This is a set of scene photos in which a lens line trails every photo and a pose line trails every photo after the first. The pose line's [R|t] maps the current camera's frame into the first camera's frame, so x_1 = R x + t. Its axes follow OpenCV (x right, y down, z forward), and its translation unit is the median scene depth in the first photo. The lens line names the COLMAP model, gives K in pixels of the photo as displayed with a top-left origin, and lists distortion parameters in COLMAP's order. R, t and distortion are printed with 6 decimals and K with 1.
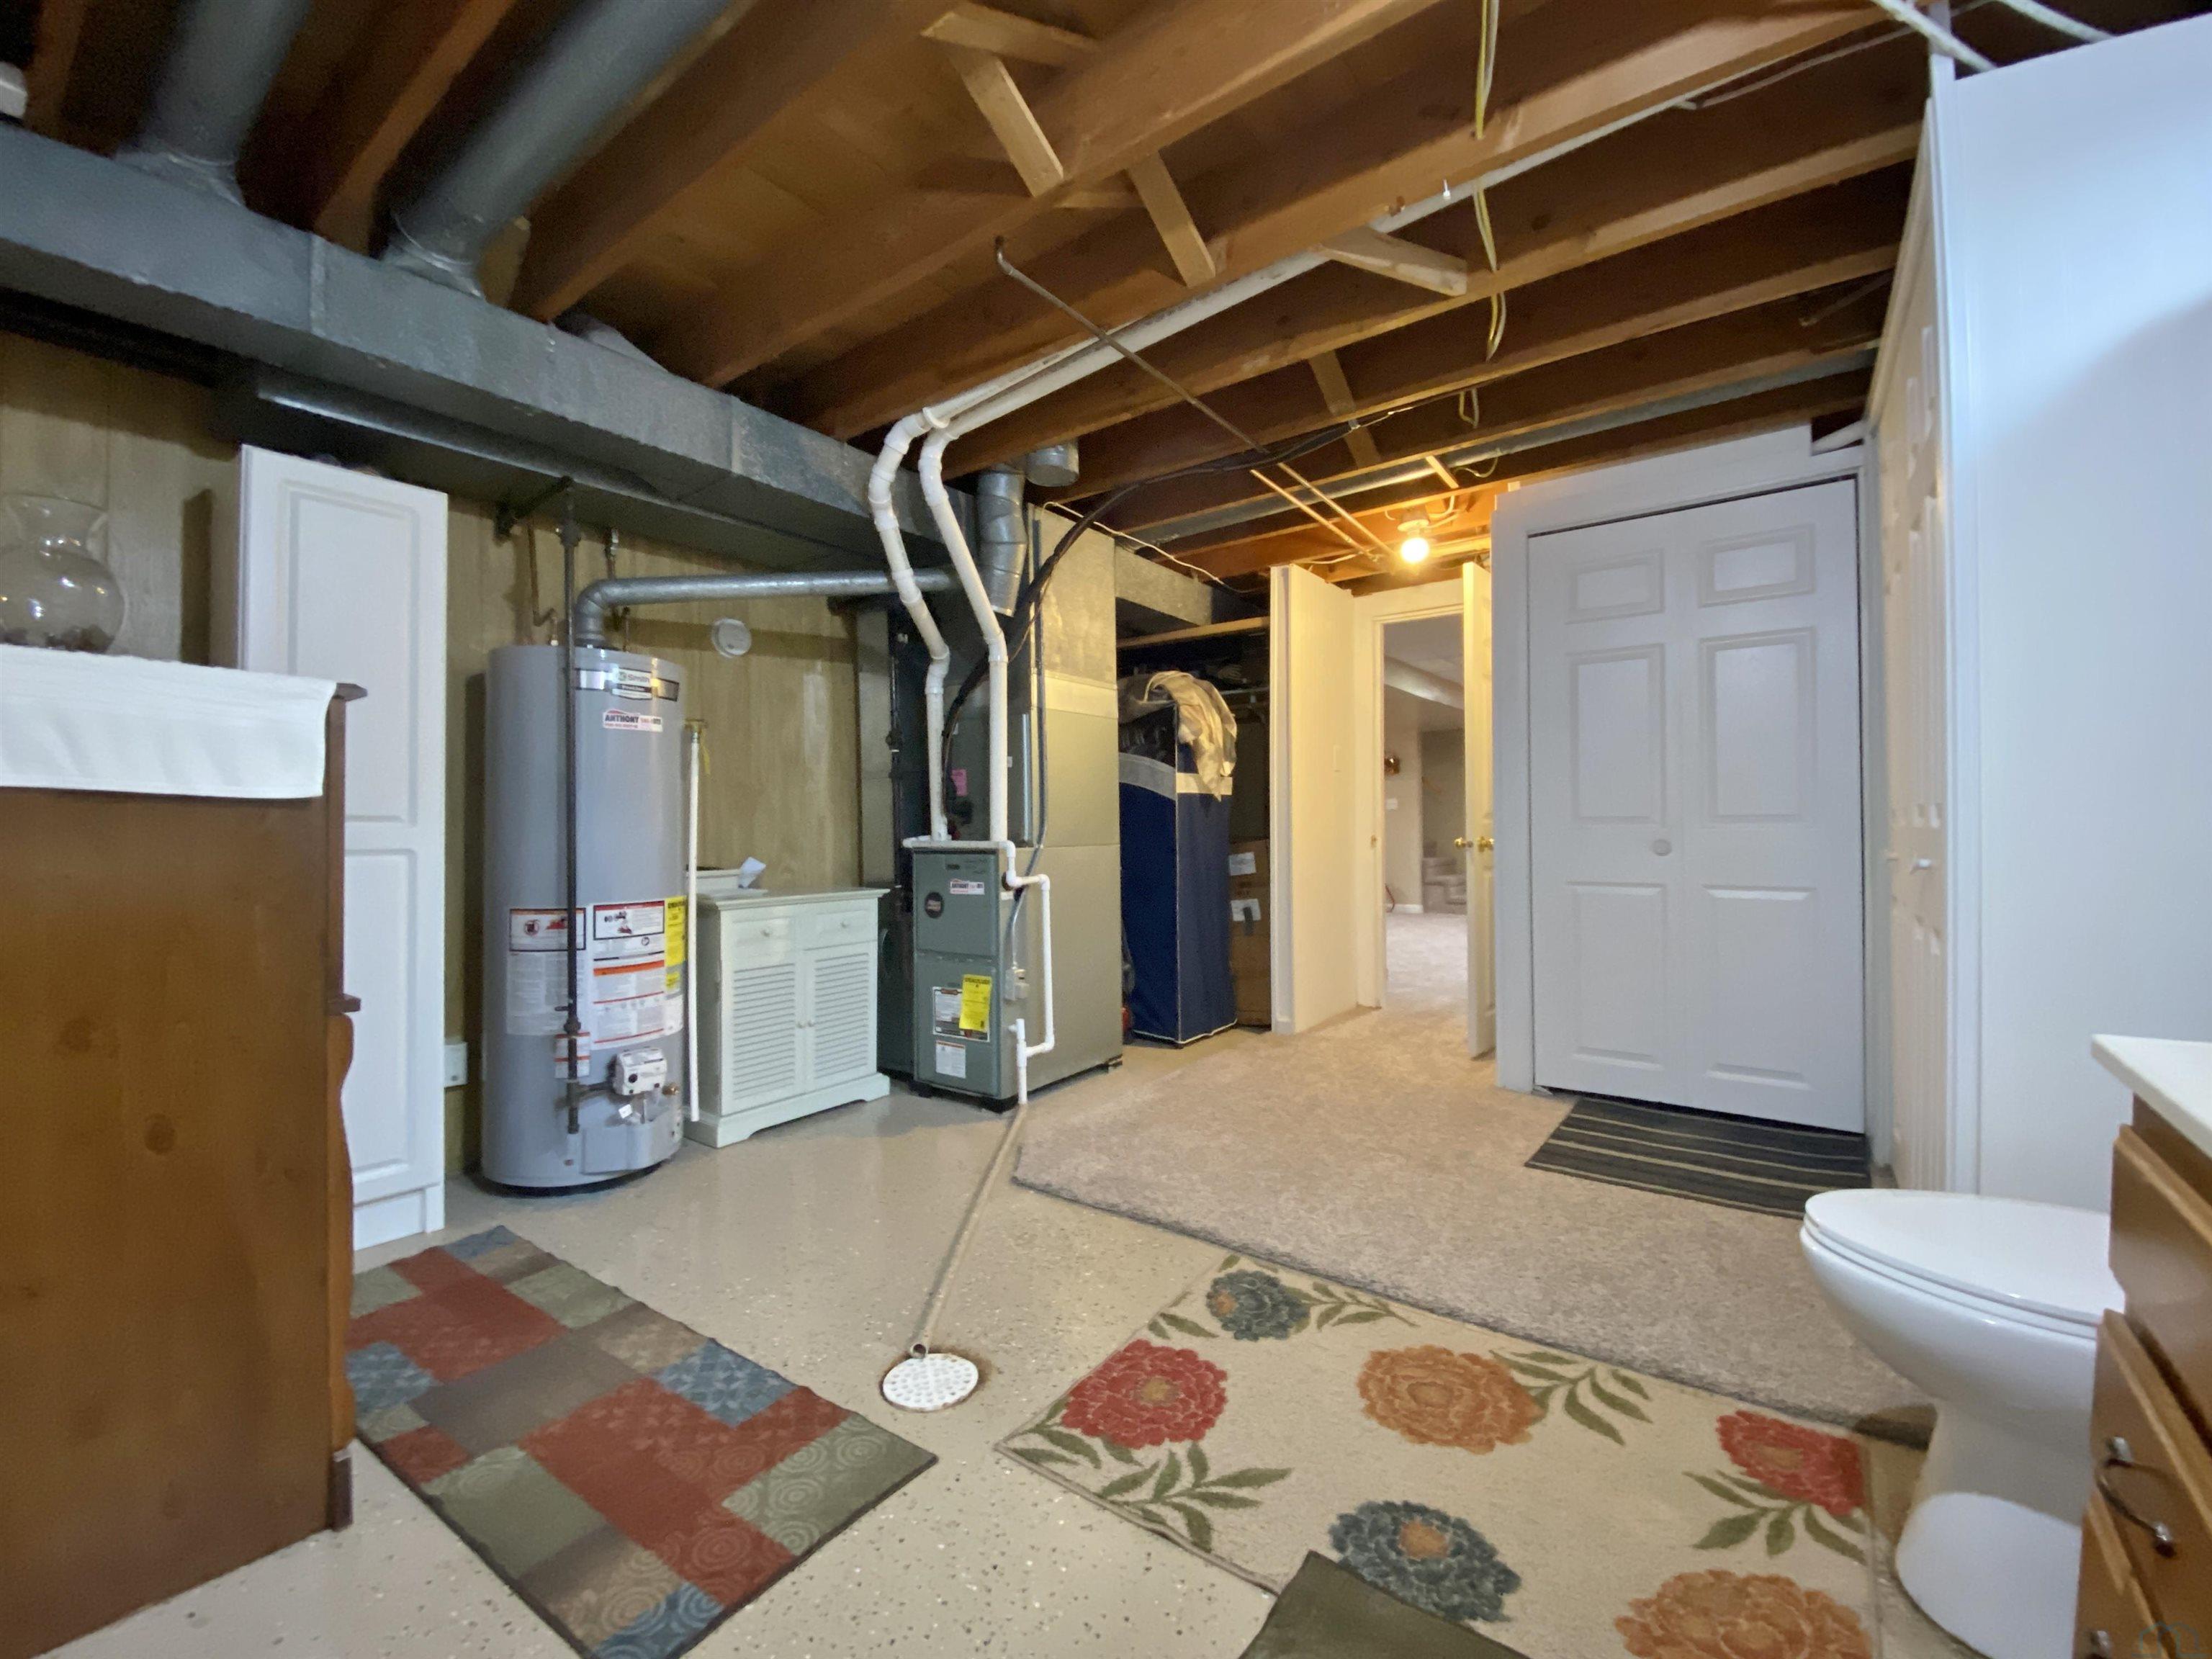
lens RADIAL K [[881.8, 0, 1115.7], [0, 881.8, 814.8], [0, 0, 1]] dist [-0.001884, -0.000340]
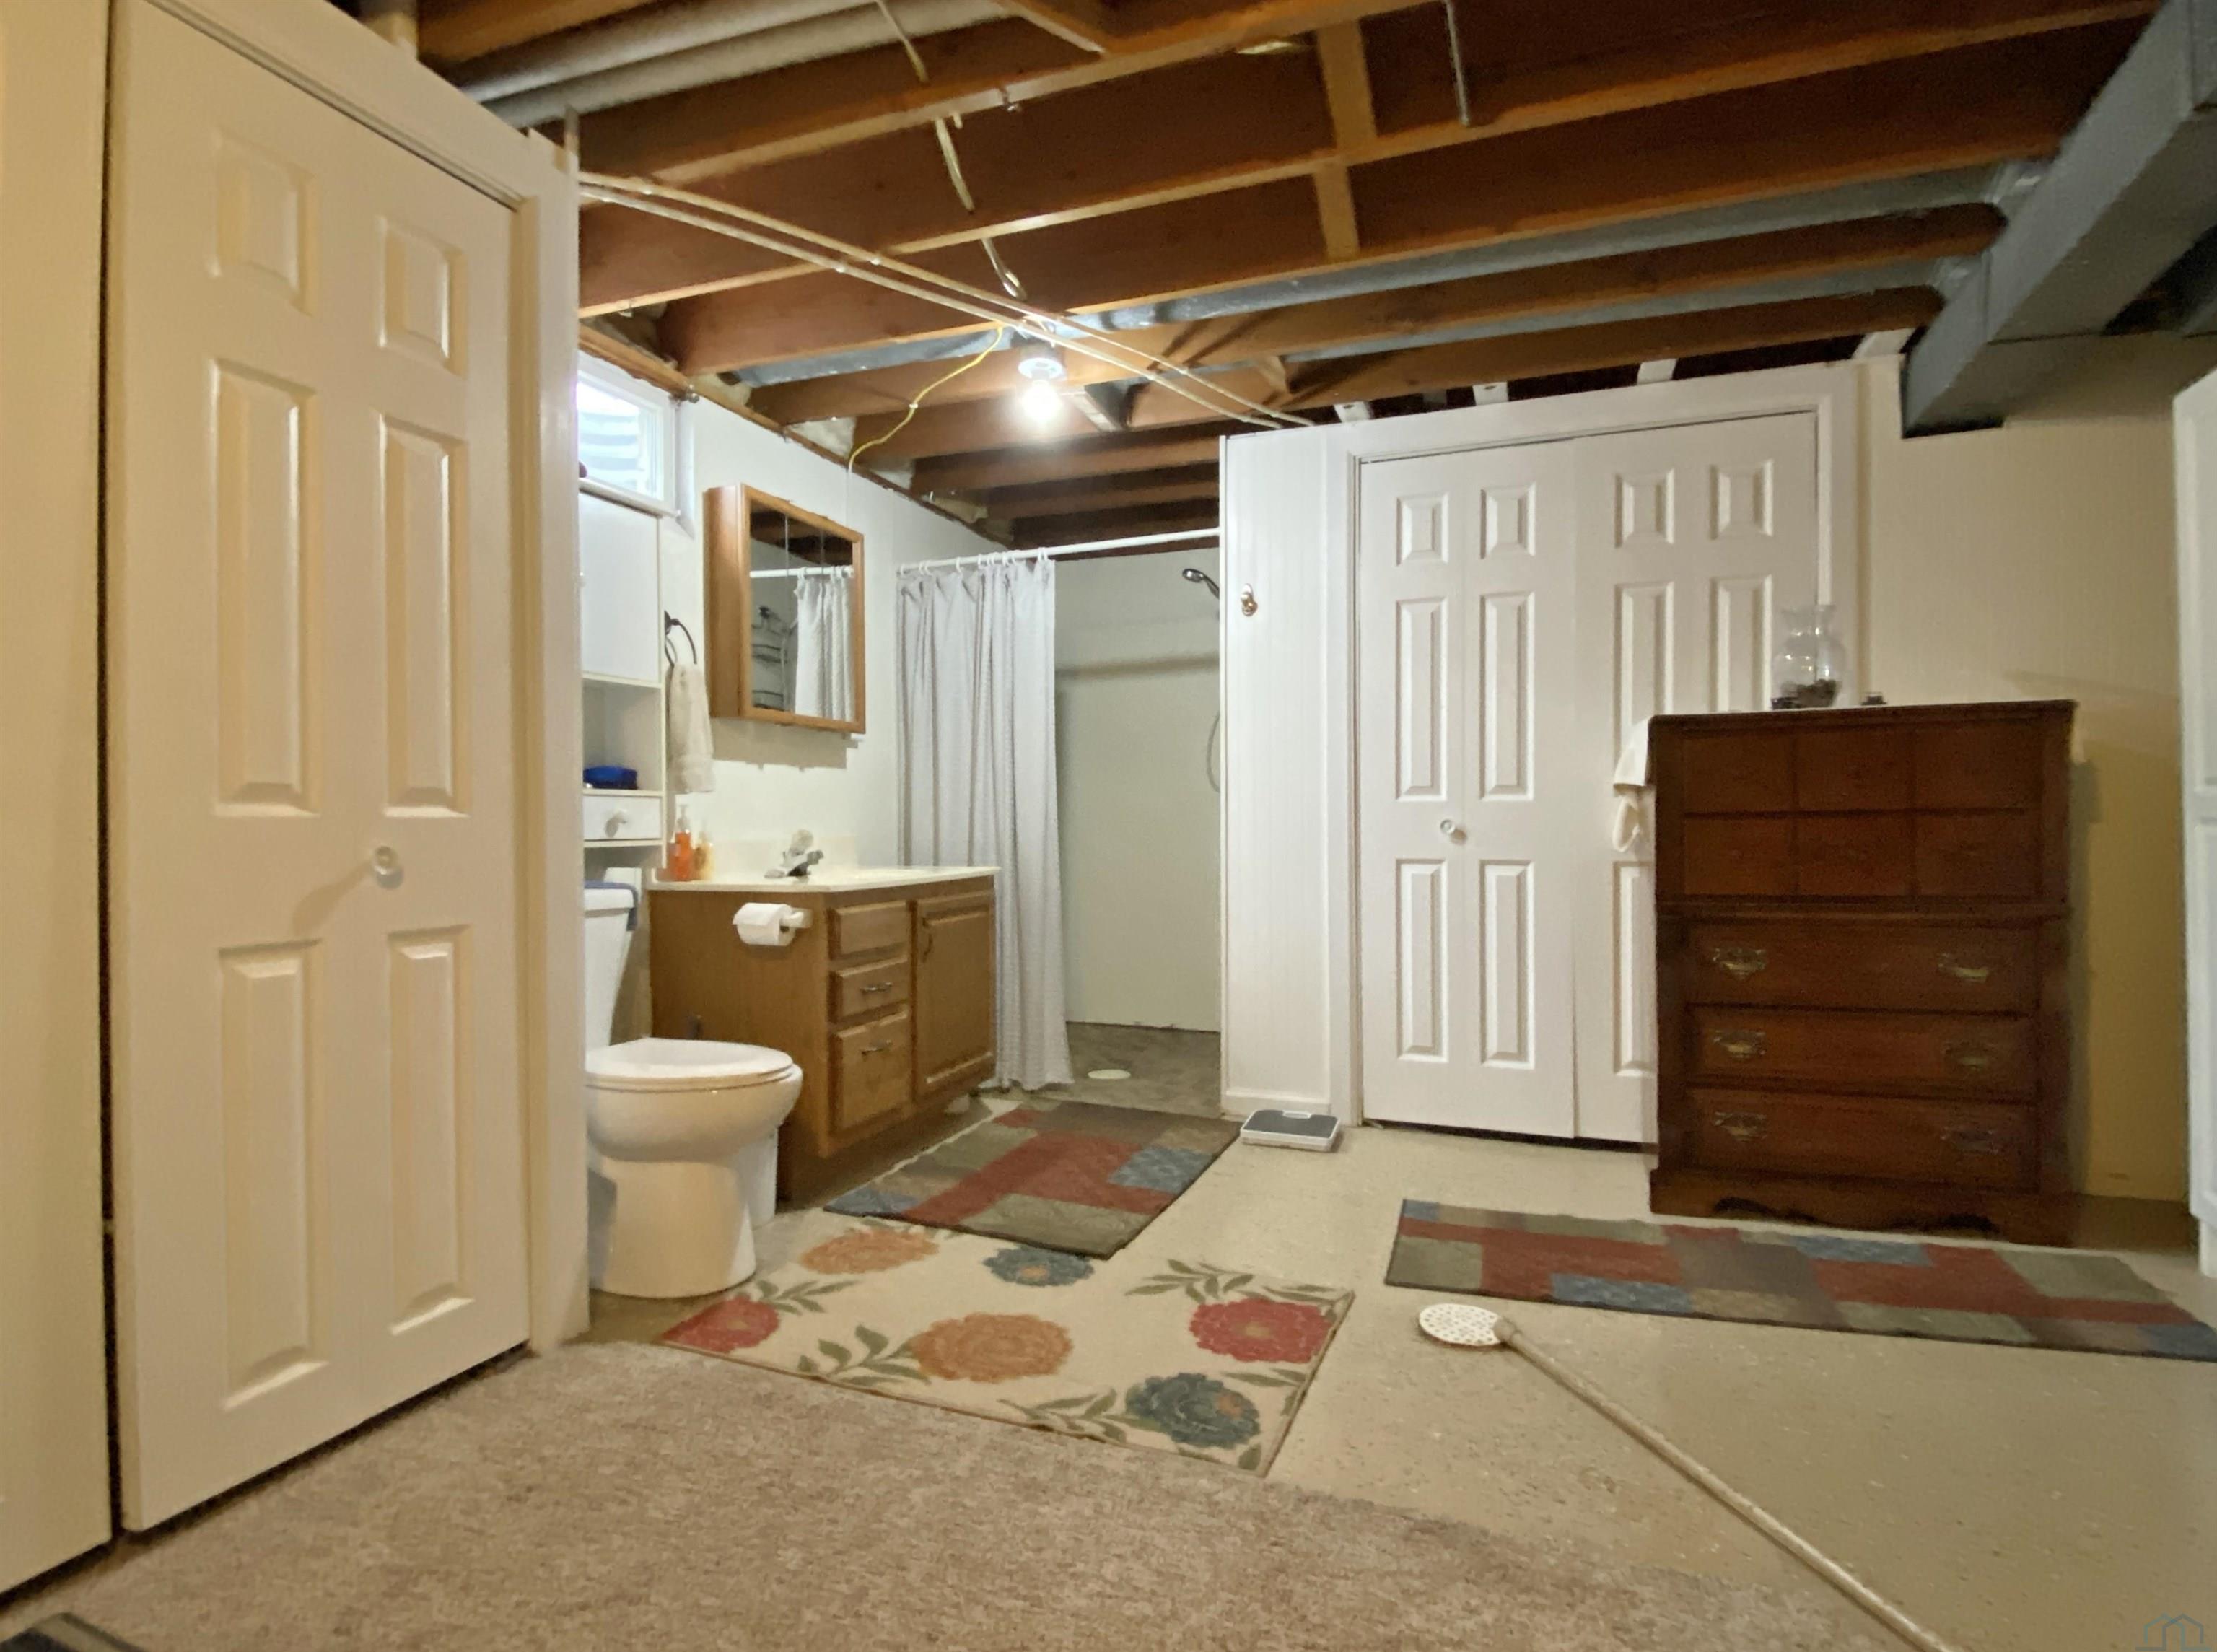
lens RADIAL K [[1086.6, 0, 1108.5], [0, 1086.6, 826.0], [0, 0, 1]] dist [0.000267, 0.000029]
pose [[-0.963584, 0.012457, -0.267114, 0.549794], [0.012667, 0.999919, 0.000937, 0.036857], [0.267105, -0.002481, -0.963664, 2.173948]]
